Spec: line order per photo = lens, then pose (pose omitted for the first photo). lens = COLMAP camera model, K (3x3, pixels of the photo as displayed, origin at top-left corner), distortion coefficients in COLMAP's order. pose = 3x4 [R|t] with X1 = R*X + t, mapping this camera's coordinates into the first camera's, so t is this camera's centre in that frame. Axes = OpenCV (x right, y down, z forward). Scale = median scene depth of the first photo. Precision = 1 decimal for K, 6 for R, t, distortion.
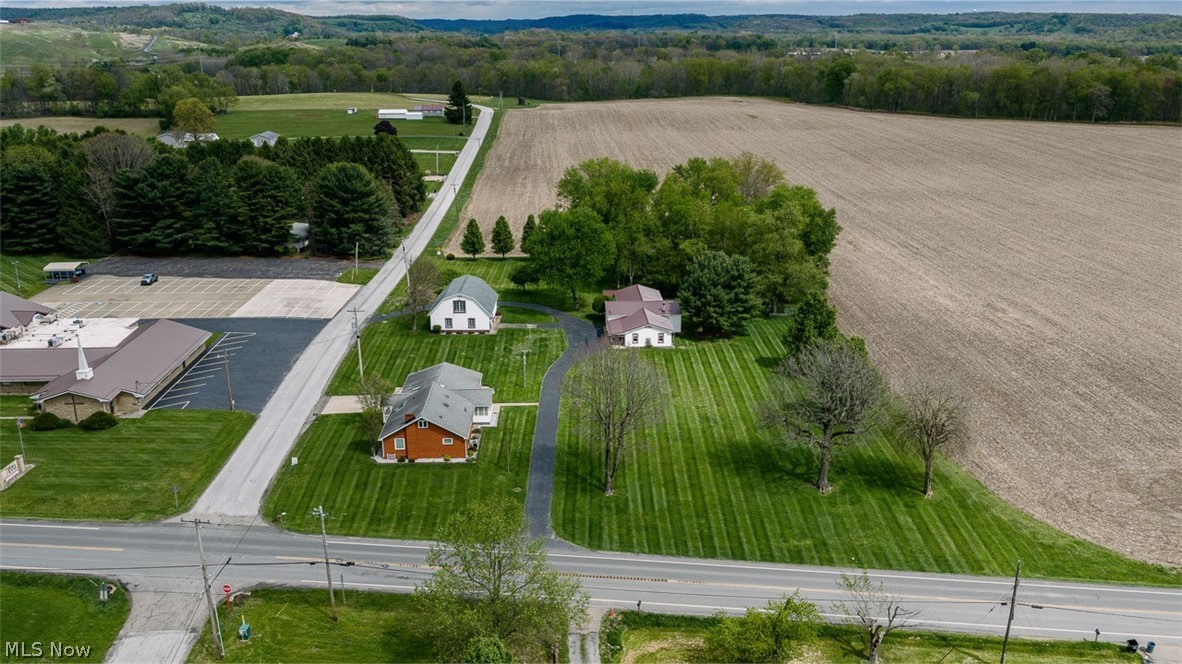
lens RADIAL K [[978.5, 0, 592.2], [0, 978.5, 335.4], [0, 0, 1]] dist [0.032742, -0.061423]
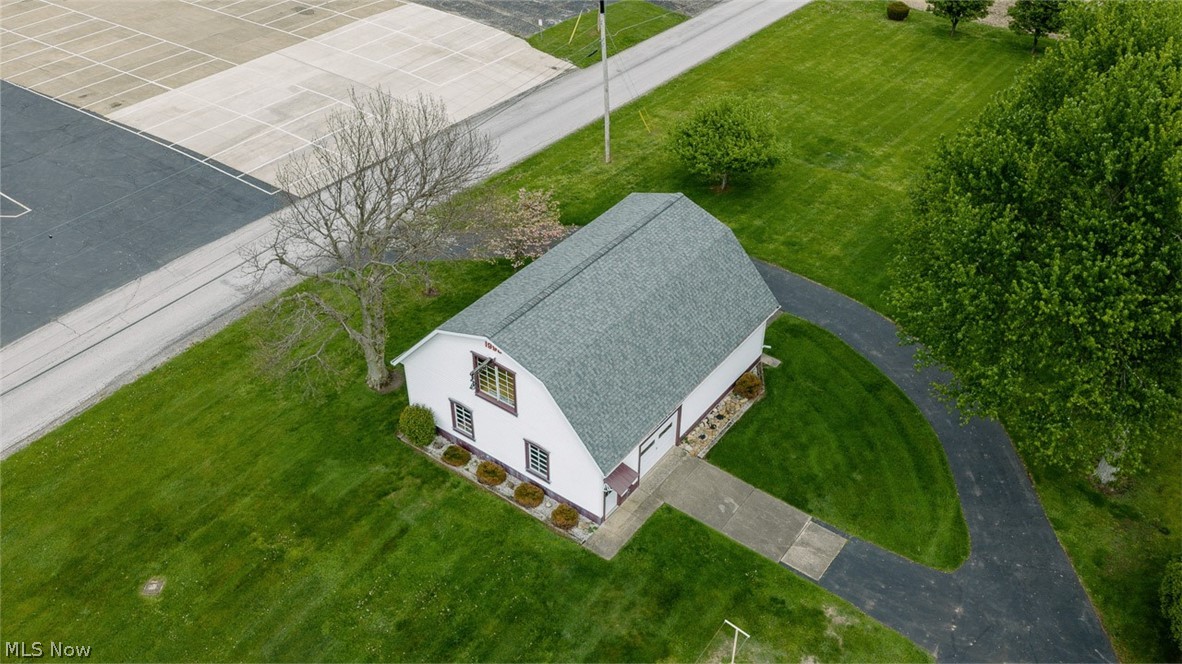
lens RADIAL K [[978.5, 0, 592.7], [0, 978.5, 332.8], [0, 0, 1]] dist [0.032742, -0.061423]
pose [[0.802008, 0.367607, -0.470795, -0.014126], [-0.187202, 0.903171, 0.386313, -0.105886], [0.567220, -0.221692, 0.793167, 0.683969]]
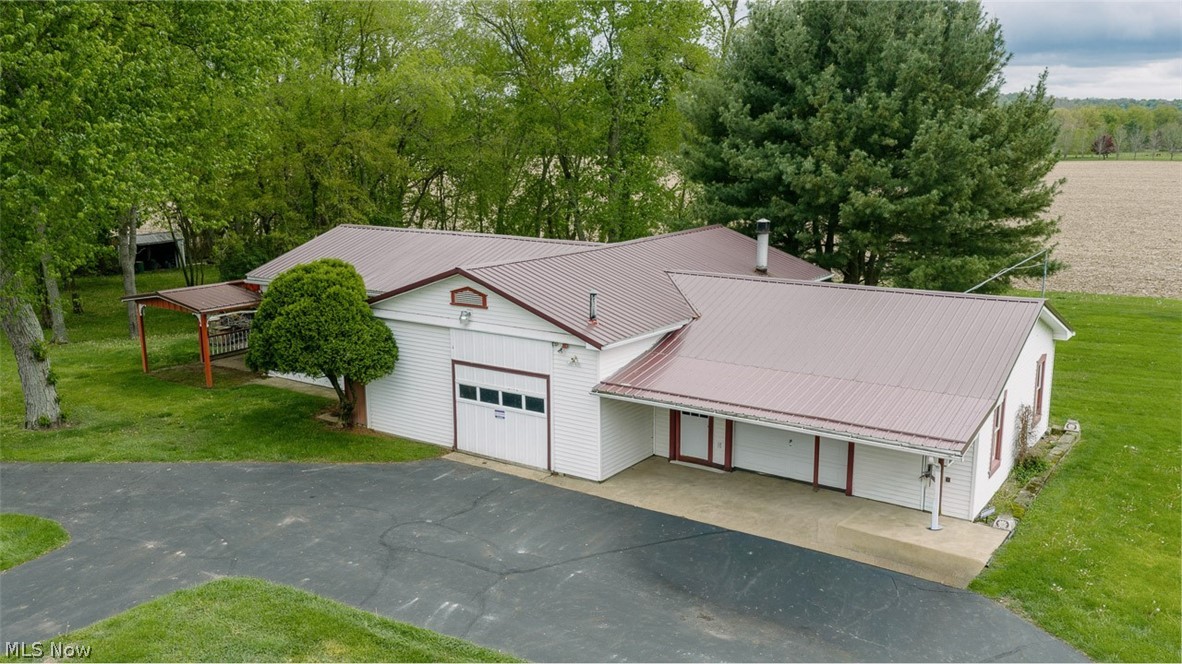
lens RADIAL K [[978.5, 0, 586.8], [0, 978.5, 337.5], [0, 0, 1]] dist [0.032742, -0.061423]
pose [[0.608036, -0.164477, 0.776685, -0.068943], [0.247356, 0.968856, 0.011527, -0.018809], [-0.754392, 0.185109, 0.629784, 0.751758]]
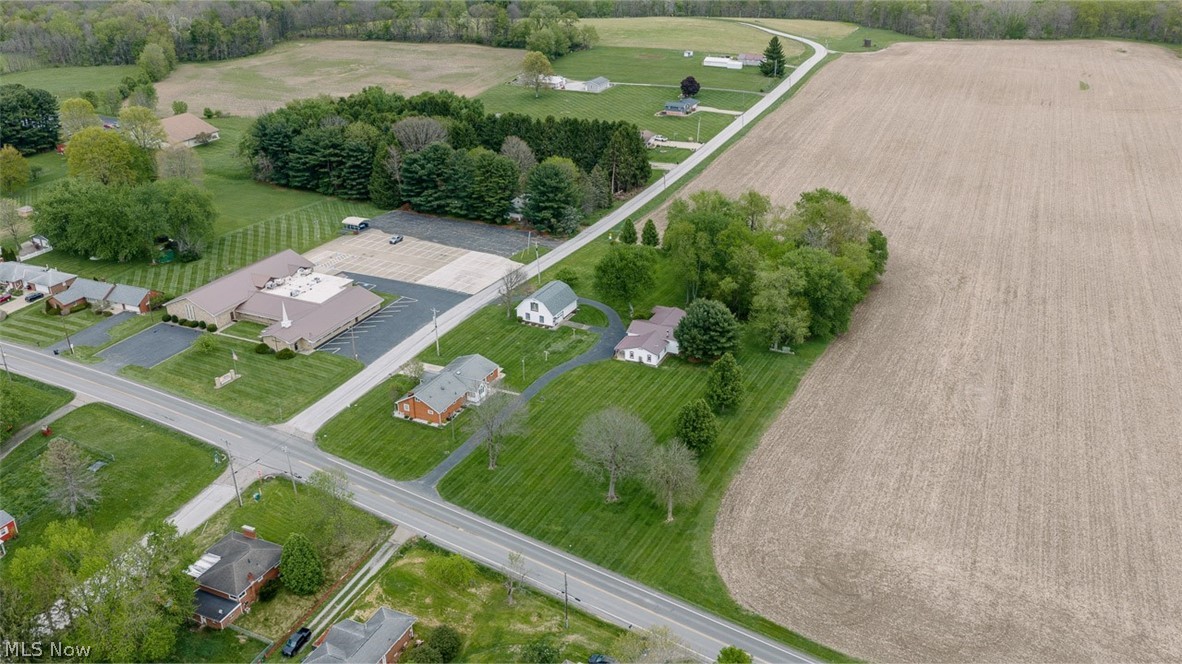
lens RADIAL K [[978.5, 0, 595.6], [0, 978.5, 328.7], [0, 0, 1]] dist [0.032742, -0.061423]
pose [[0.894303, 0.185729, -0.407096, 0.436740], [-0.134601, 0.979312, 0.151101, -0.185265], [0.426737, -0.080334, 0.900801, -0.211028]]
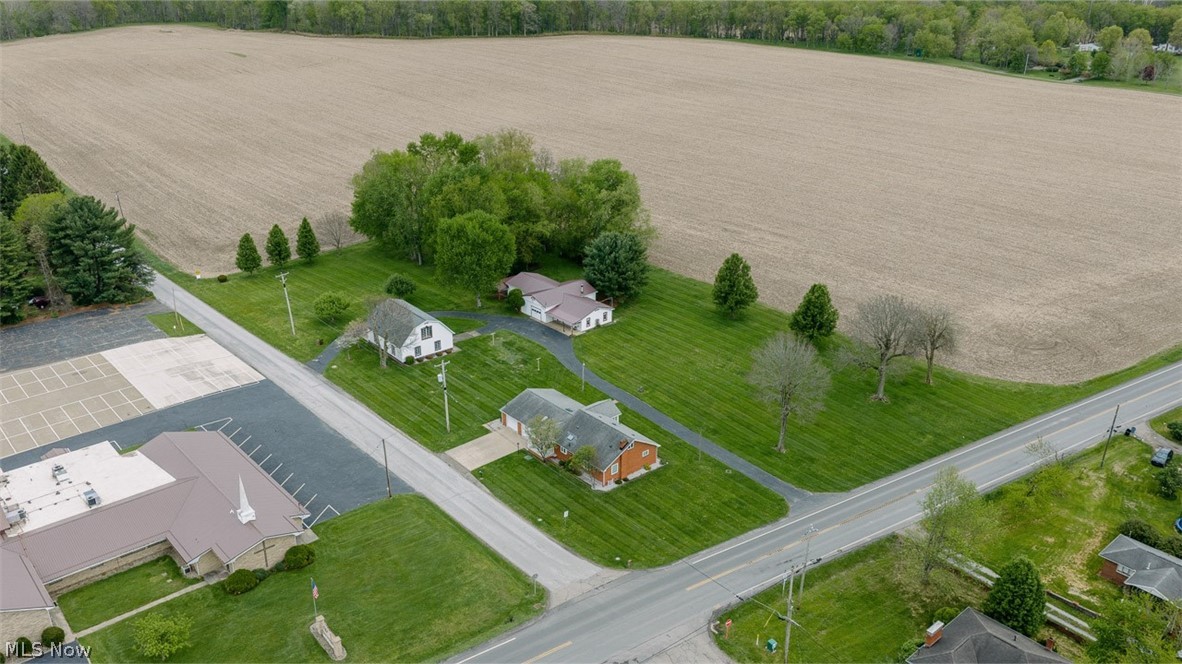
lens RADIAL K [[978.5, 0, 595.8], [0, 978.5, 333.5], [0, 0, 1]] dist [0.032742, -0.061423]
pose [[0.773867, -0.246019, 0.583613, -0.481441], [0.185747, 0.969114, 0.162225, -0.130467], [-0.605497, -0.017136, 0.795663, 0.073904]]
